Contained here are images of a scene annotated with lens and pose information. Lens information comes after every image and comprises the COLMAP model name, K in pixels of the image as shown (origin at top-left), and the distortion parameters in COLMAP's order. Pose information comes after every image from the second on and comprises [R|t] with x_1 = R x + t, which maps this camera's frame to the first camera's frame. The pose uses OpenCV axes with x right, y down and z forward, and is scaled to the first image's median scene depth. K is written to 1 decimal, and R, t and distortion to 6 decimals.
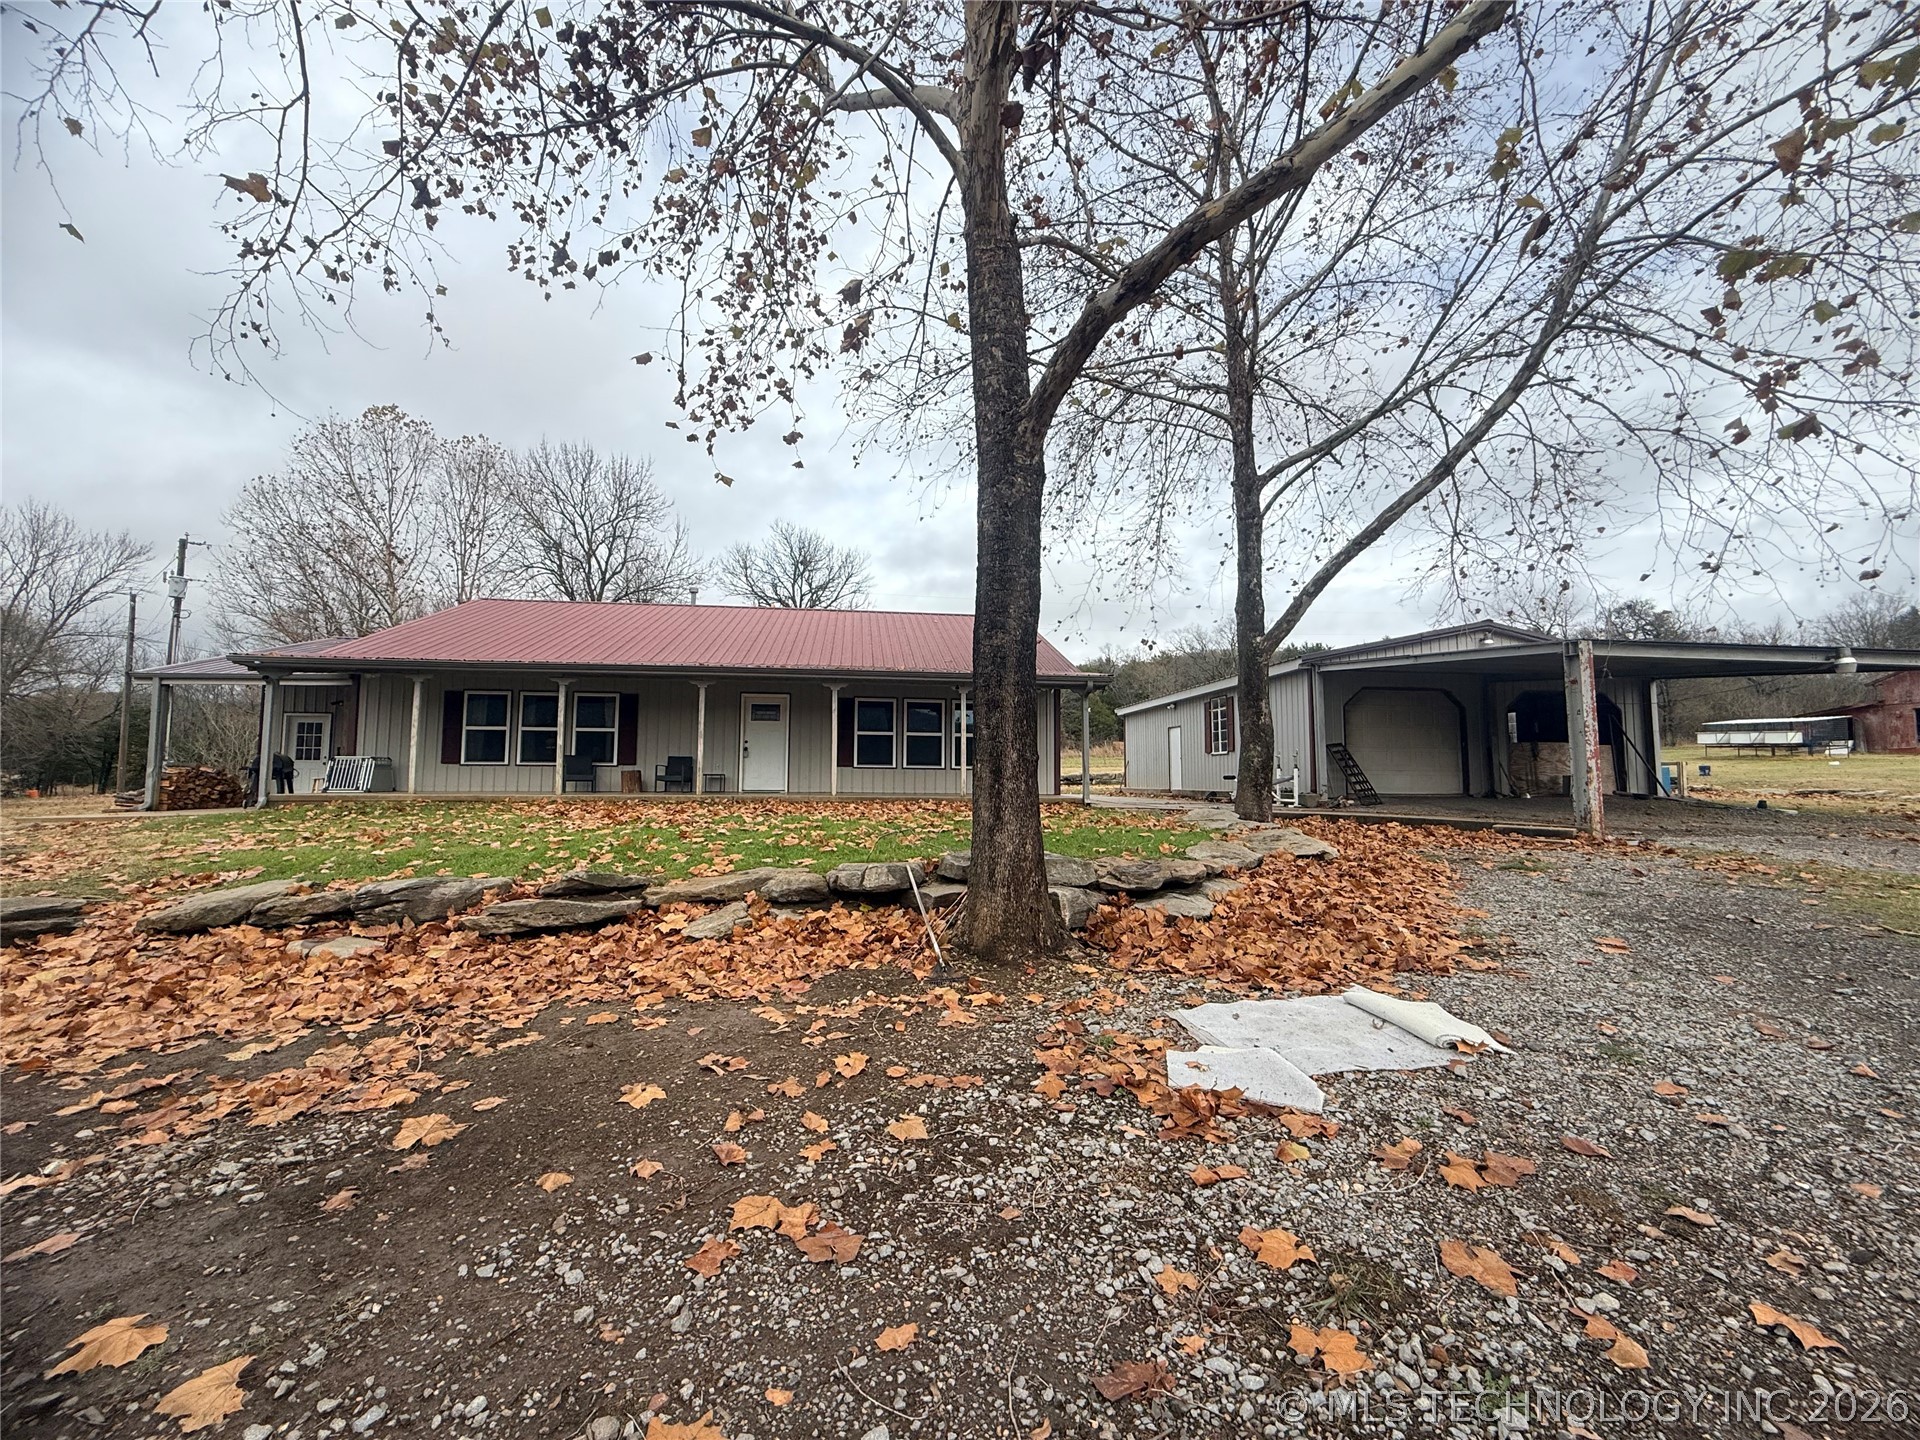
lens RADIAL K [[764.7, 0, 952.7], [0, 764.7, 720.6], [0, 0, 1]] dist [0.000334, -0.000063]
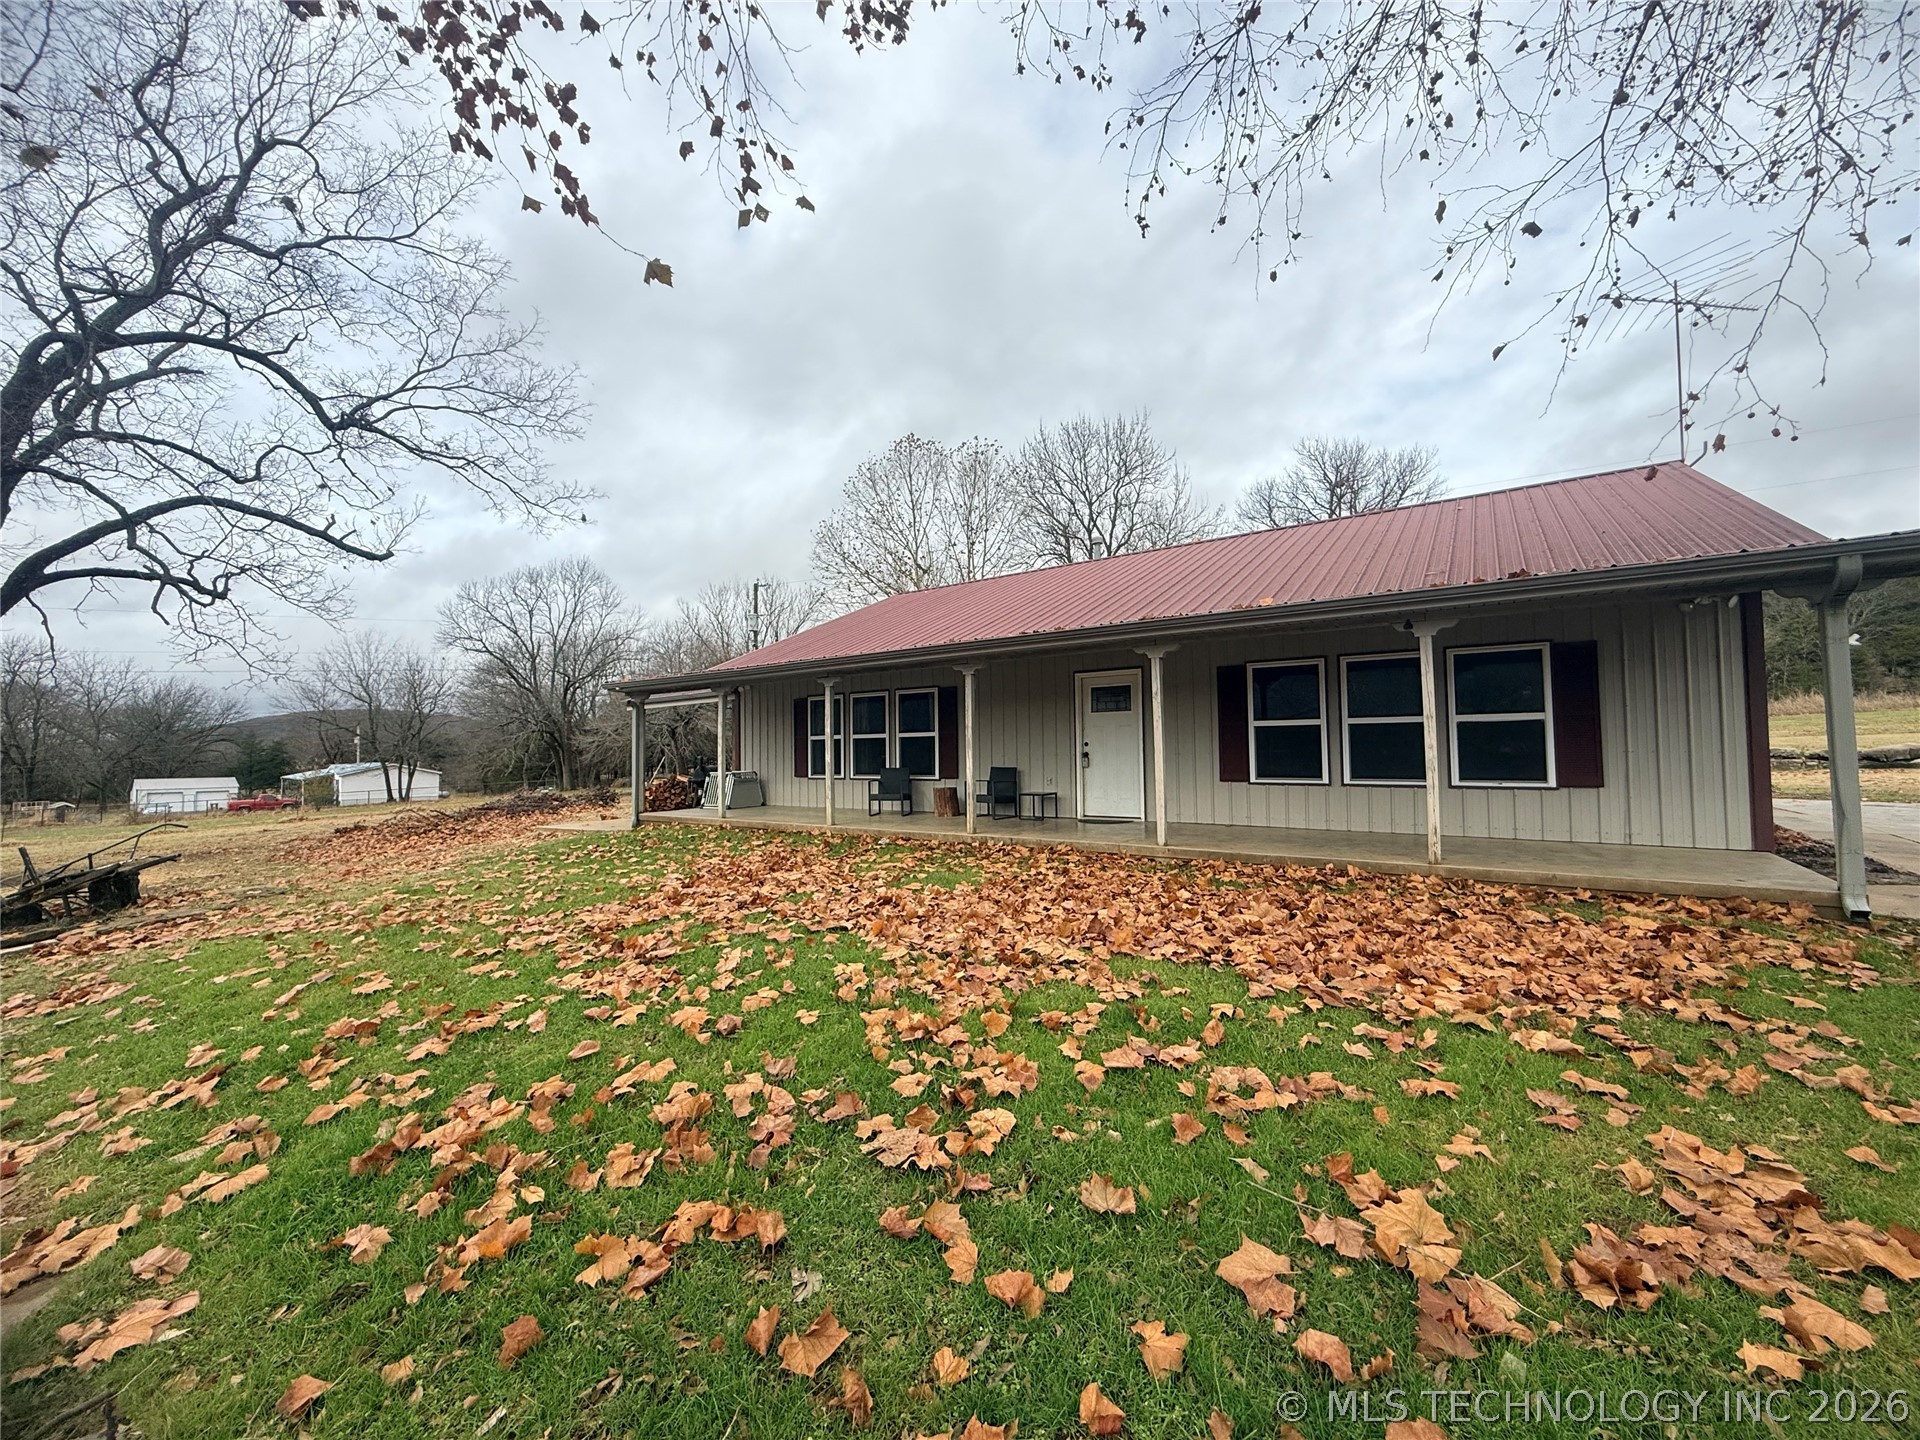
lens RADIAL K [[764.7, 0, 952.9], [0, 764.7, 716.5], [0, 0, 1]] dist [0.000334, -0.000063]
pose [[0.735863, -0.047185, -0.675484, 0.240269], [0.072907, 0.997291, 0.009760, -0.028767], [0.673194, -0.056429, 0.737310, 1.003693]]
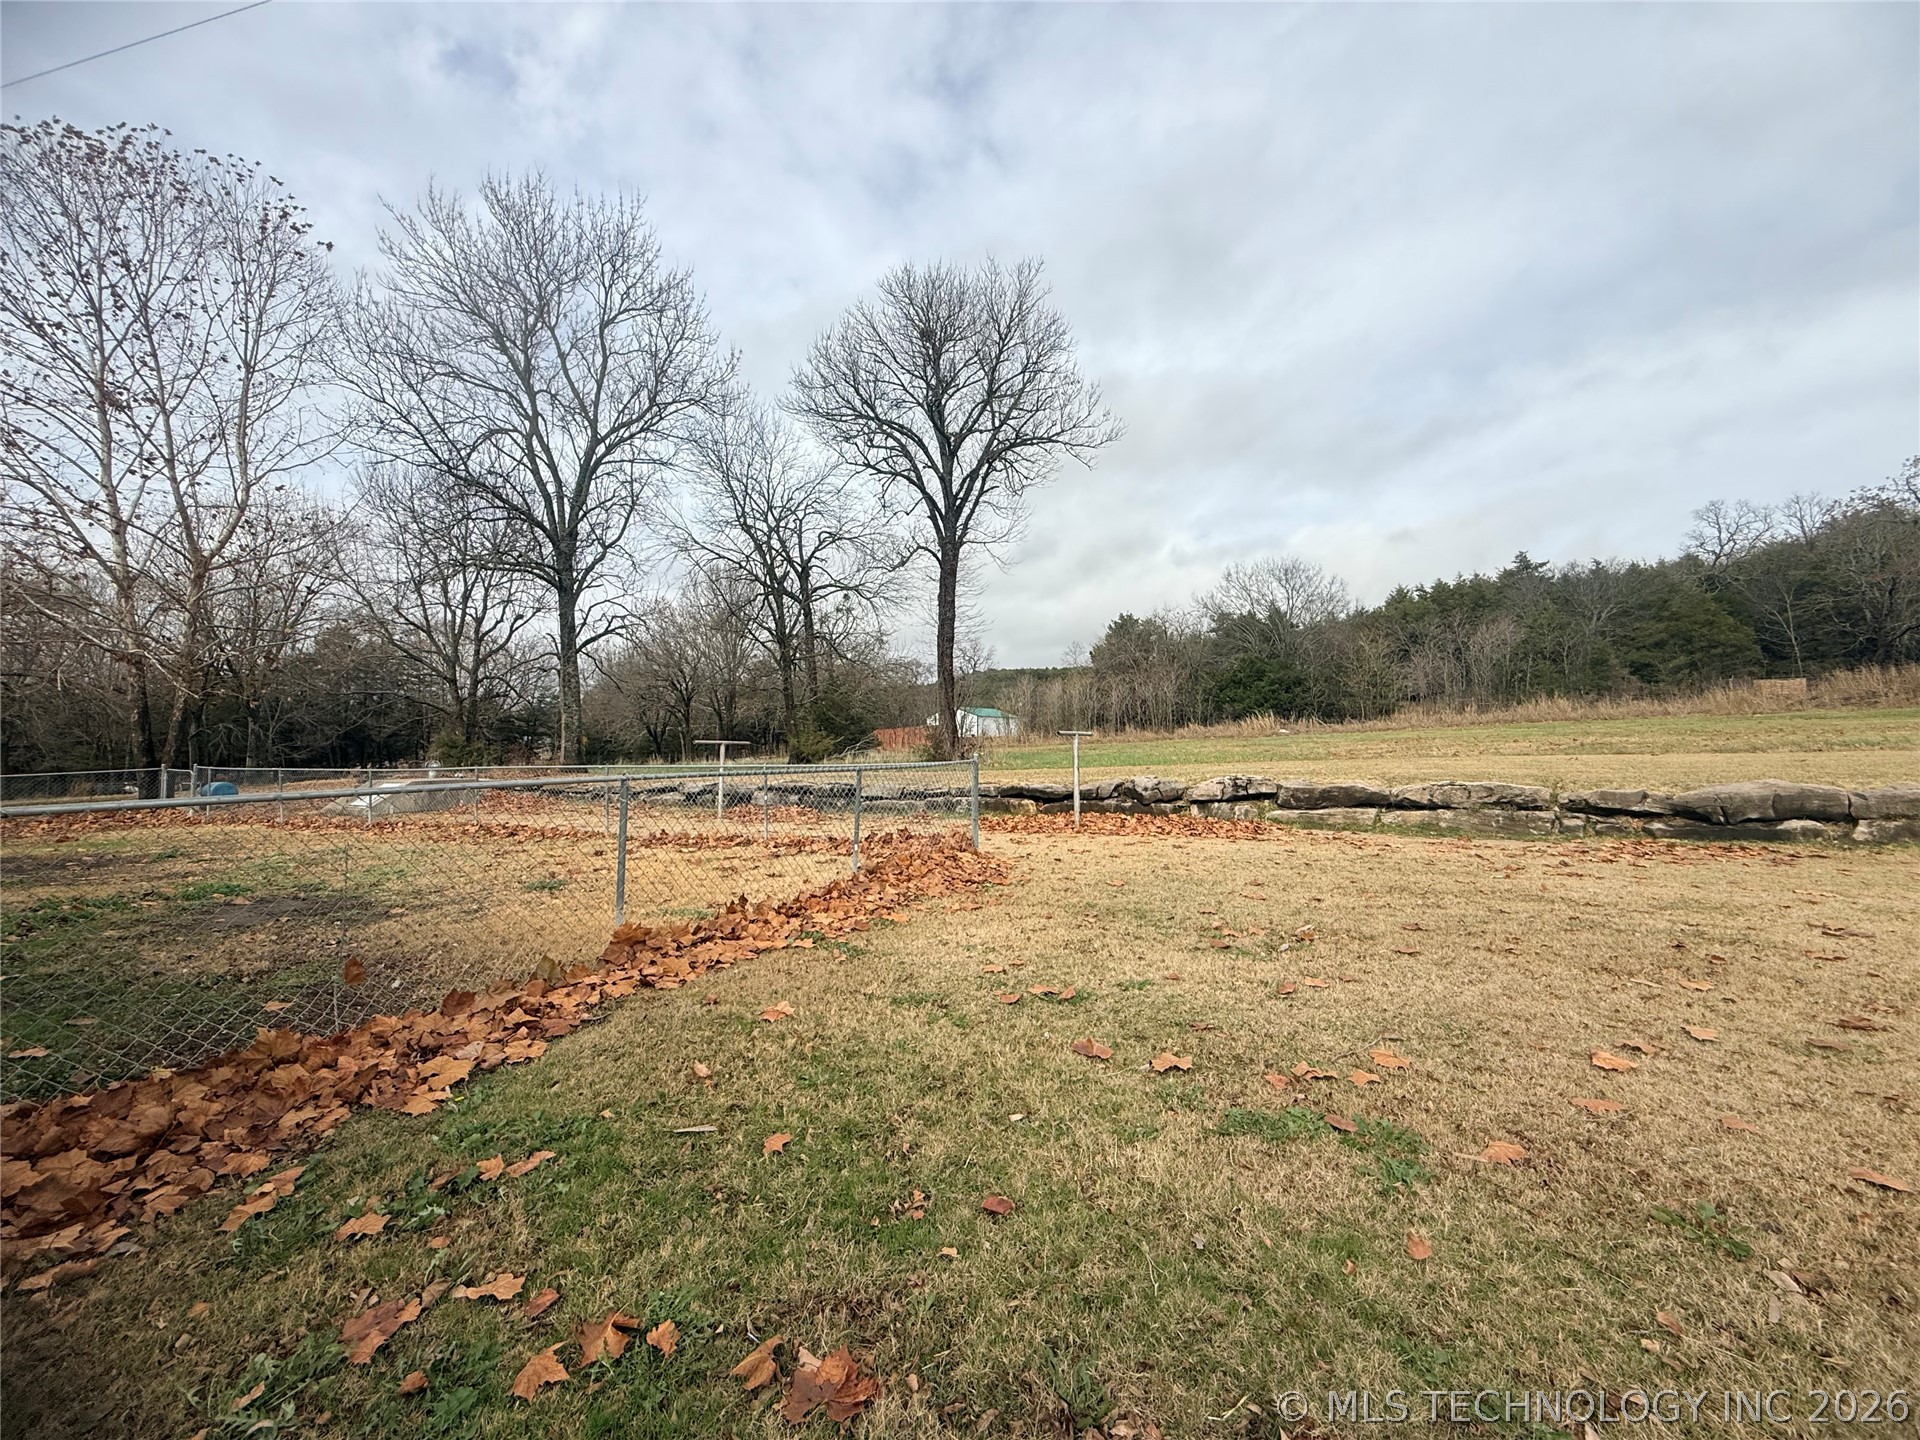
lens RADIAL K [[764.7, 0, 951.4], [0, 764.7, 721.8], [0, 0, 1]] dist [0.000334, -0.000063]
pose [[0.846175, -0.024737, -0.532331, 0.497432], [0.048506, 0.998351, 0.030710, 0.176109], [0.530694, -0.051807, 0.845979, 3.938078]]
